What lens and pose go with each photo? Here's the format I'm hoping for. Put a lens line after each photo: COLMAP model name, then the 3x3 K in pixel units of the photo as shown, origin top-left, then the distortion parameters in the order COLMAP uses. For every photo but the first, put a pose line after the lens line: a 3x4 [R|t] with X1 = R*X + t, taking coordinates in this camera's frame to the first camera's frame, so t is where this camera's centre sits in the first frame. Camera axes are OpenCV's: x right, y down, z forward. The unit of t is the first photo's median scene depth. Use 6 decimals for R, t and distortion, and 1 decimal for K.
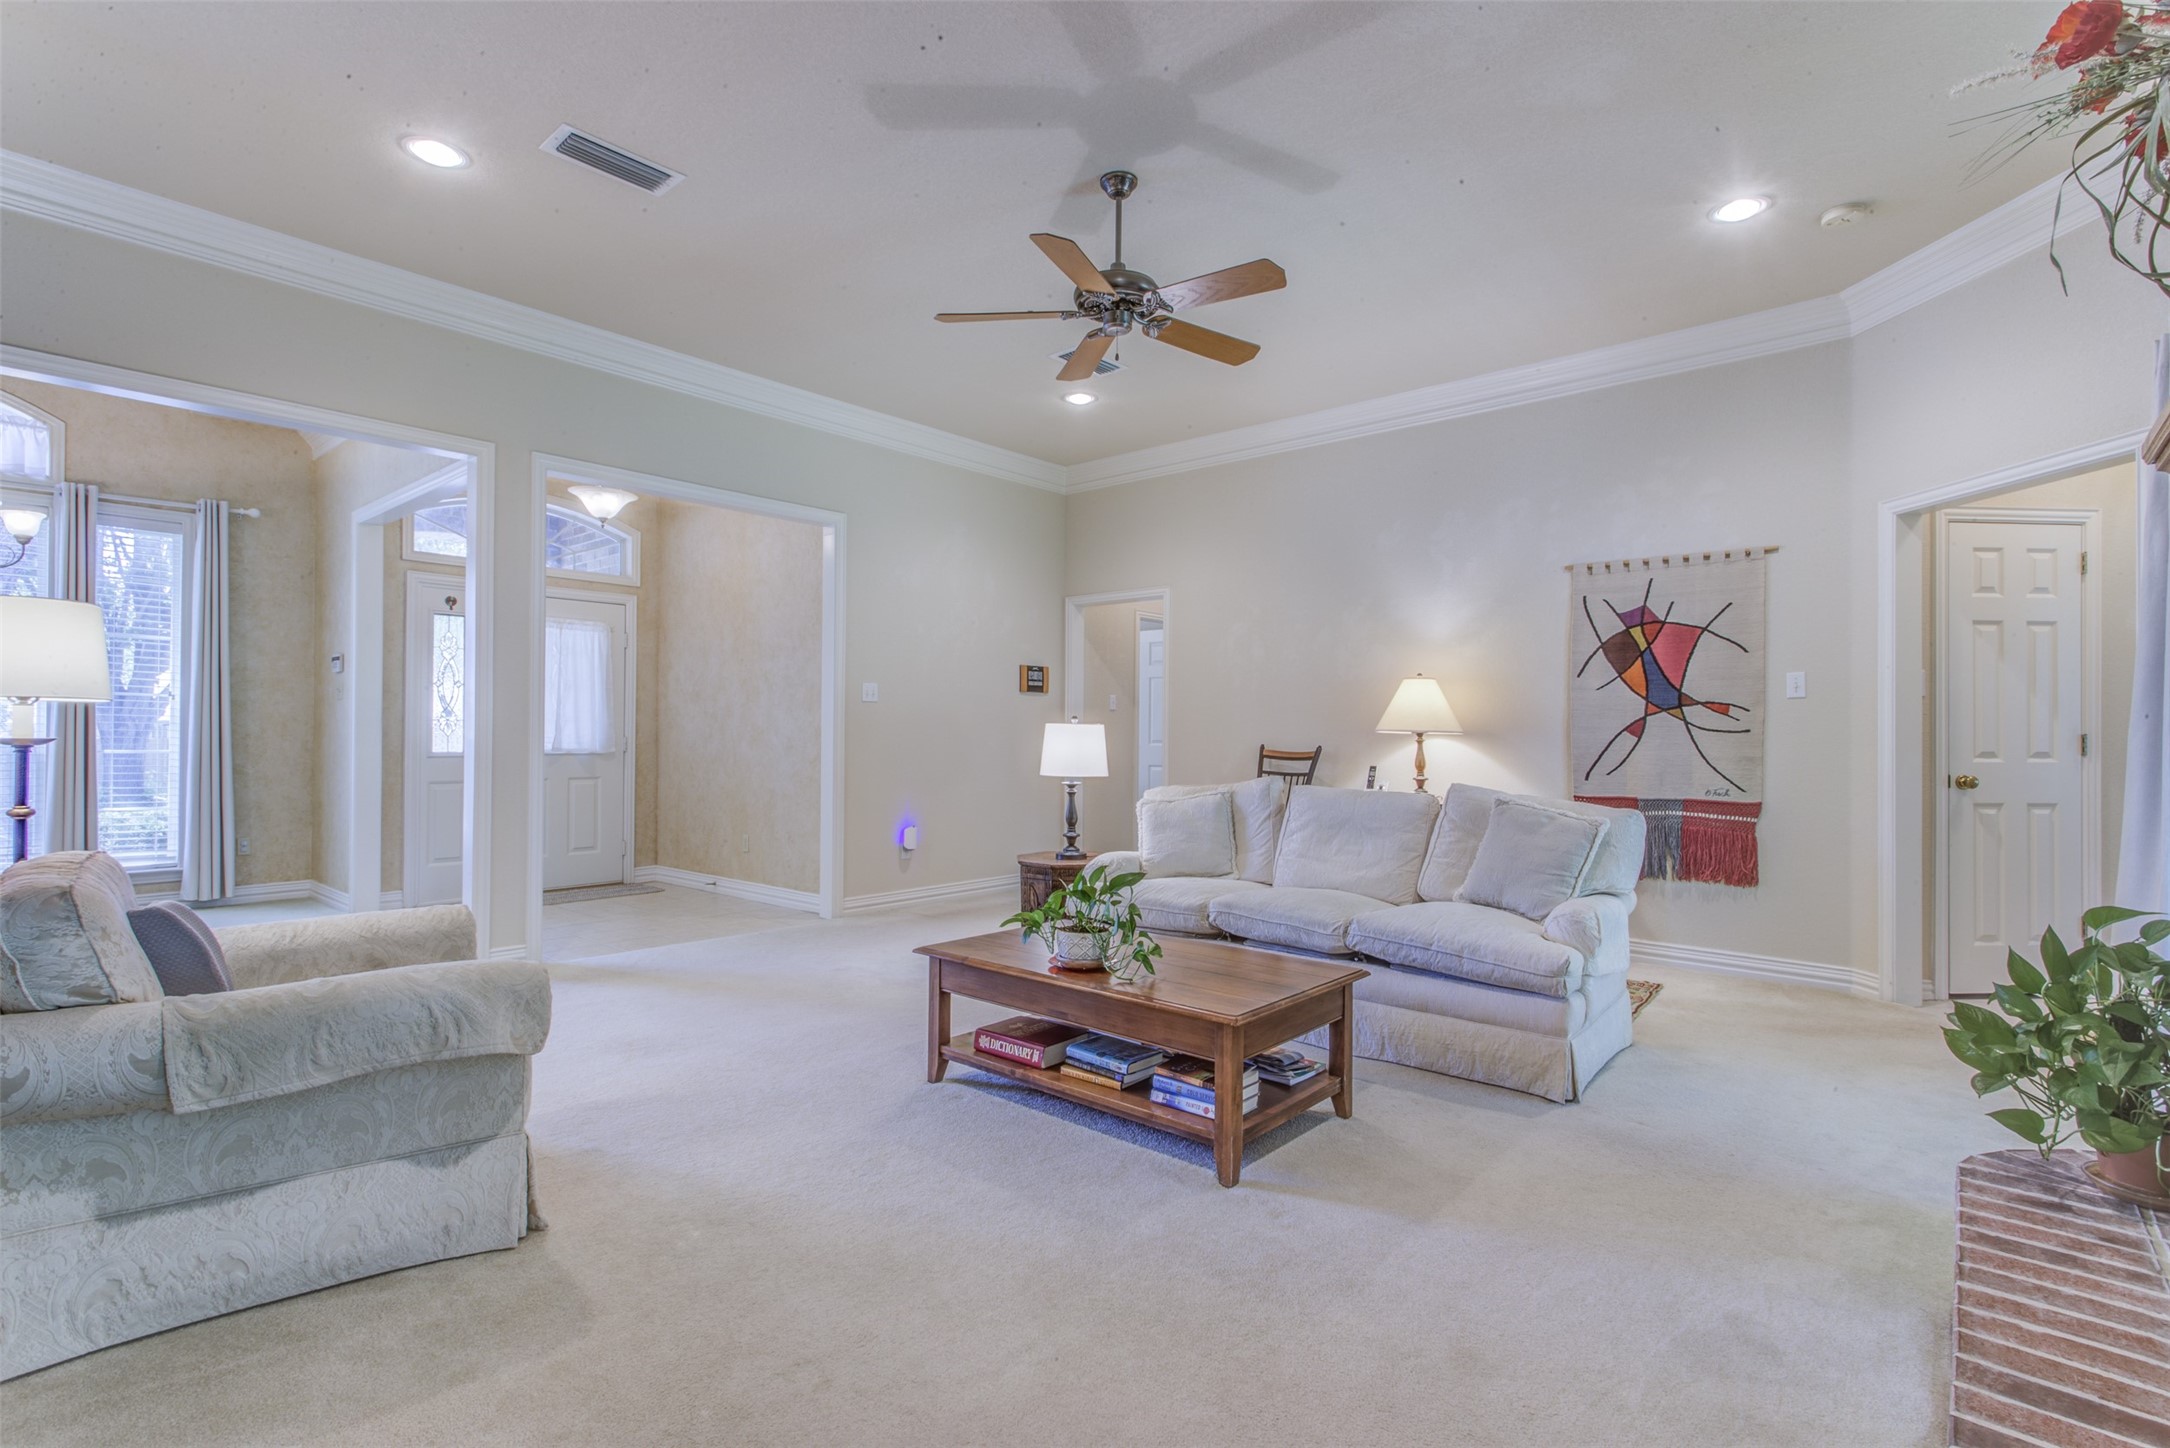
lens RADIAL K [[1013.3, 0, 1086.8], [0, 1013.3, 724.2], [0, 0, 1]] dist [0.005233, 0.000690]
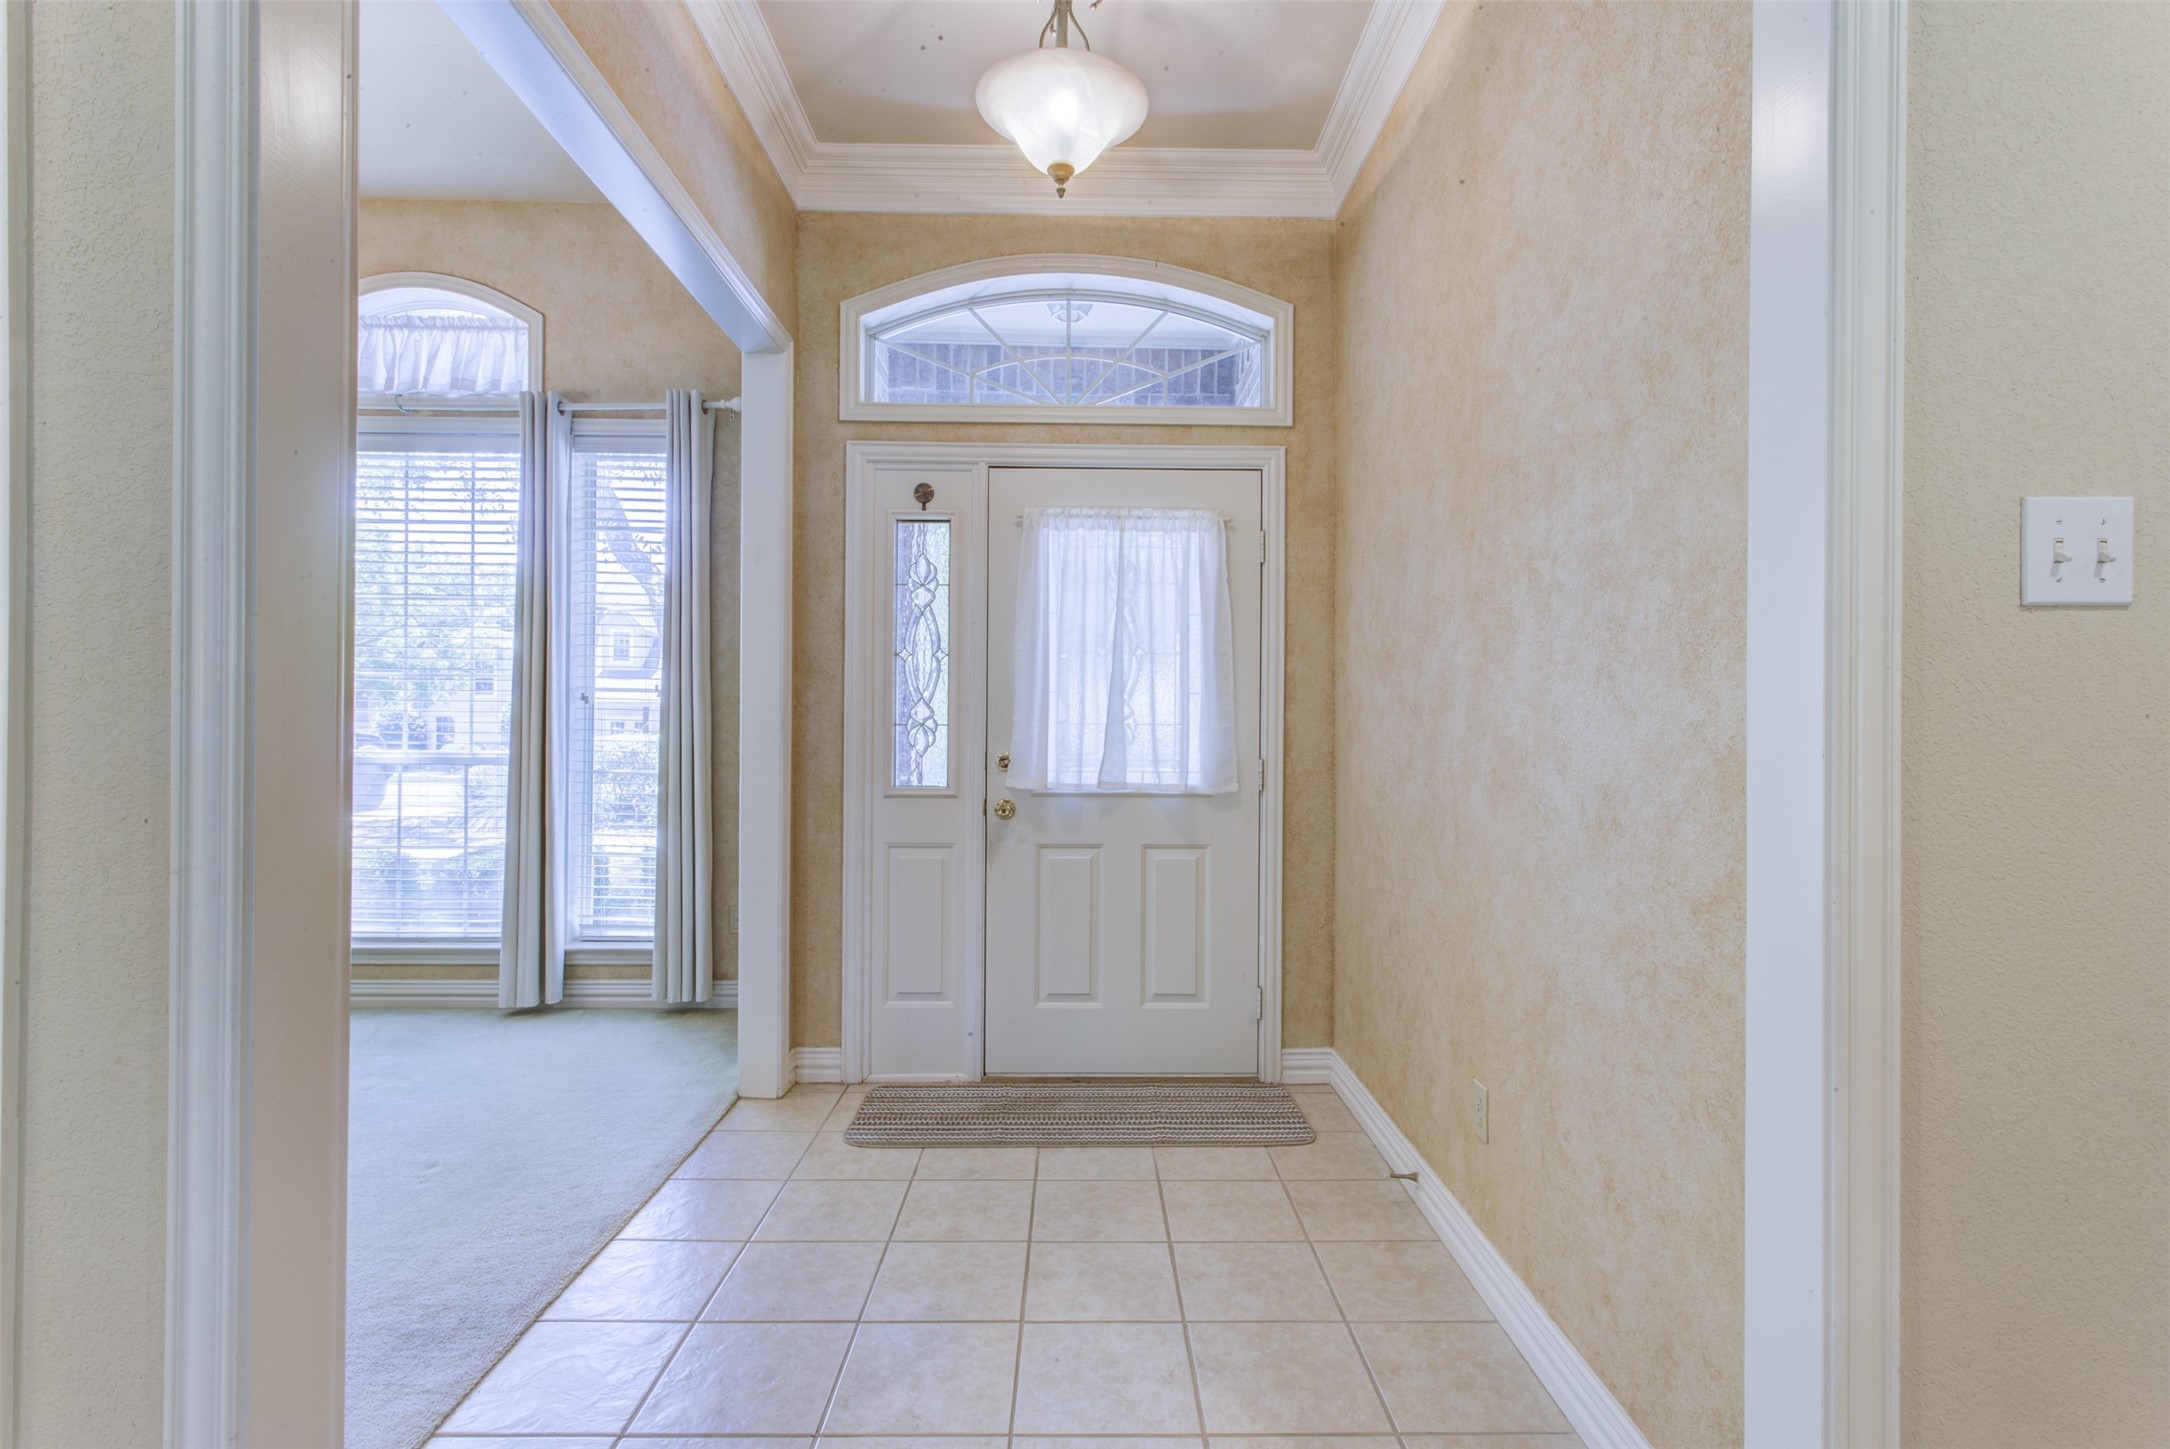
lens RADIAL K [[1013.3, 0, 1090.2], [0, 1013.3, 725.8], [0, 0, 1]] dist [0.005233, 0.000690]
pose [[0.662504, -0.004690, -0.749044, -0.214570], [0.003929, 0.999988, -0.002787, -0.002169], [0.749048, -0.001097, 0.662515, 0.834461]]
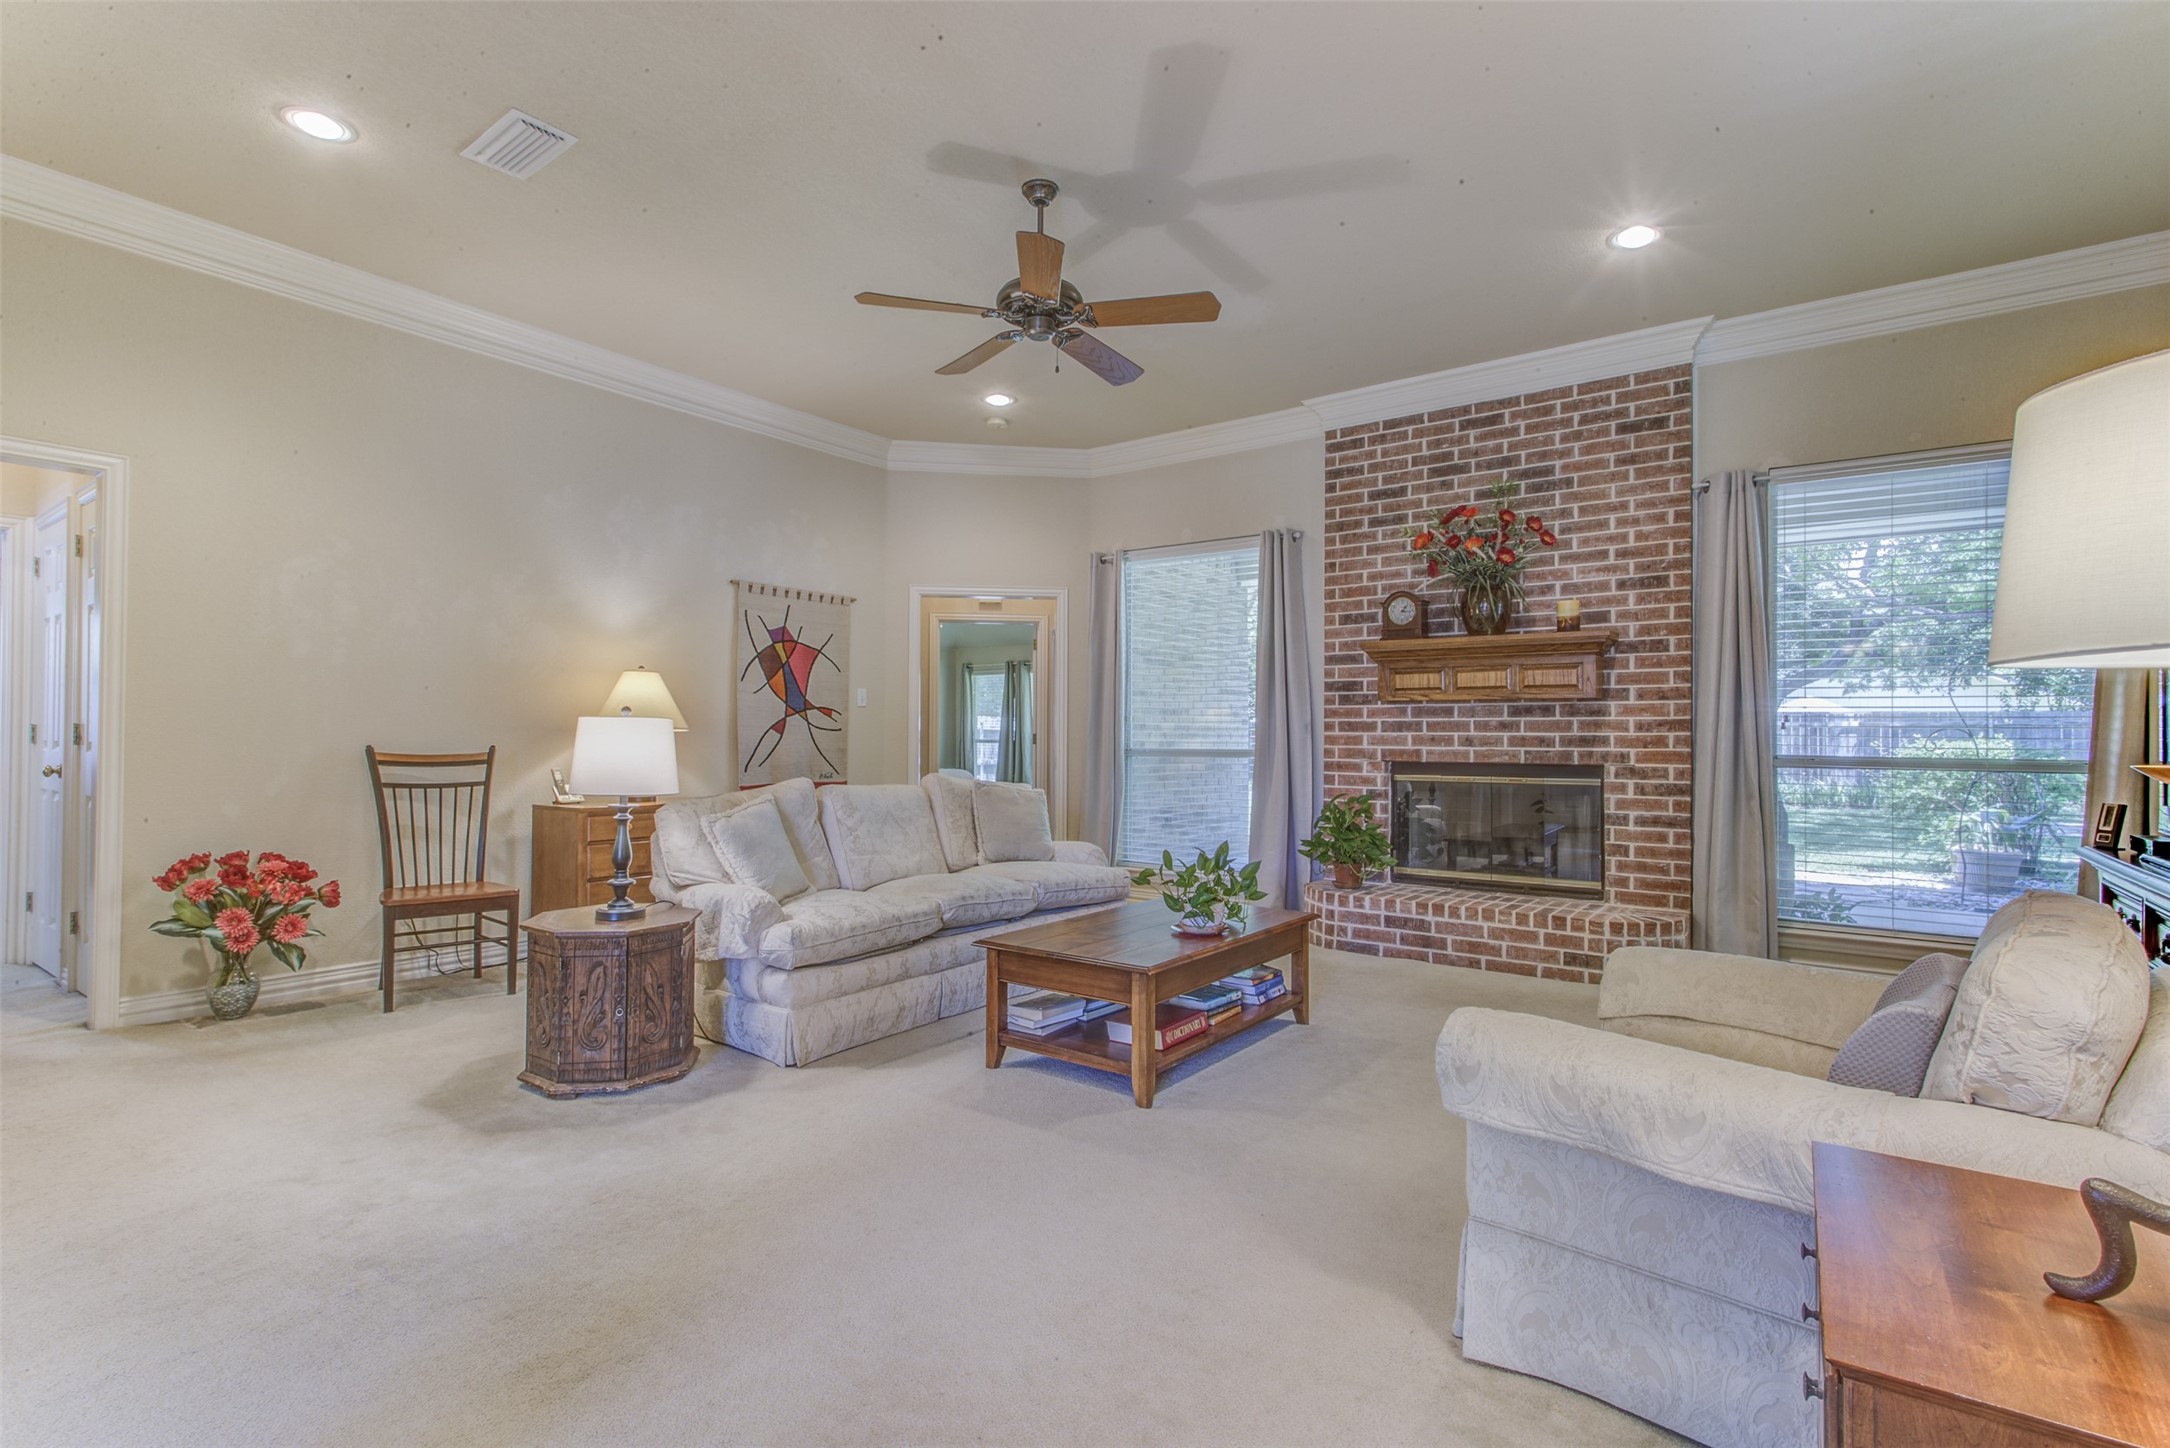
lens RADIAL K [[1013.3, 0, 1107.5], [0, 1013.3, 729.1], [0, 0, 1]] dist [0.005233, 0.000690]
pose [[-0.099550, 0.001101, 0.995032, -0.613514], [-0.015455, 0.999877, -0.002653, 0.003476], [-0.994913, -0.015642, -0.099520, 0.637741]]
